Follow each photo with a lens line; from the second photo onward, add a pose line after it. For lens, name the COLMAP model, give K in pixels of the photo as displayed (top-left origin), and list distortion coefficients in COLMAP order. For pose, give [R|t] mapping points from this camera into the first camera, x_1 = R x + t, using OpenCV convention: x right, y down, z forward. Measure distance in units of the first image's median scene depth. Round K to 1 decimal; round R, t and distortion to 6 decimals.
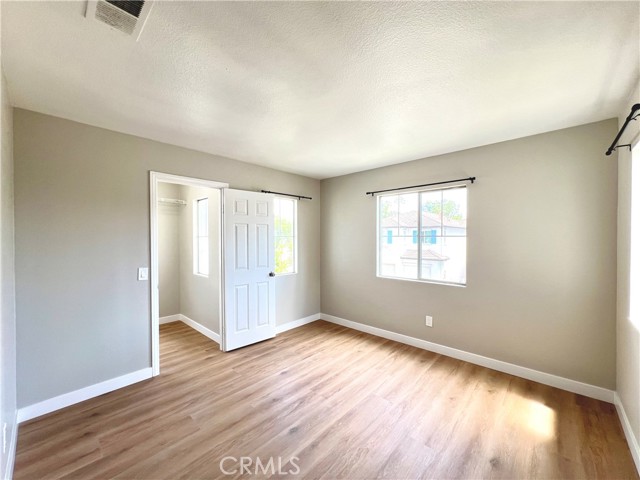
lens RADIAL K [[255.2, 0, 321.8], [0, 255.2, 237.8], [0, 0, 1]] dist [-0.001213, 0.000103]
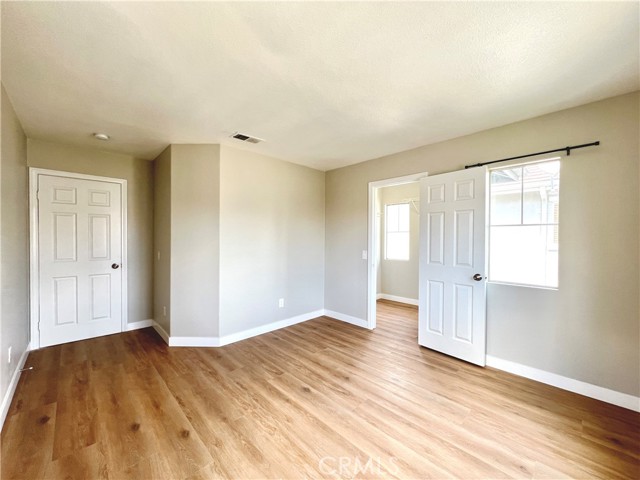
lens RADIAL K [[255.2, 0, 322.8], [0, 255.2, 247.2], [0, 0, 1]] dist [-0.001213, 0.000103]
pose [[-0.042662, 0.040265, -0.998278, 0.773963], [-0.004733, 0.999168, 0.040503, 0.039588], [0.999078, 0.006453, -0.042435, 0.840365]]
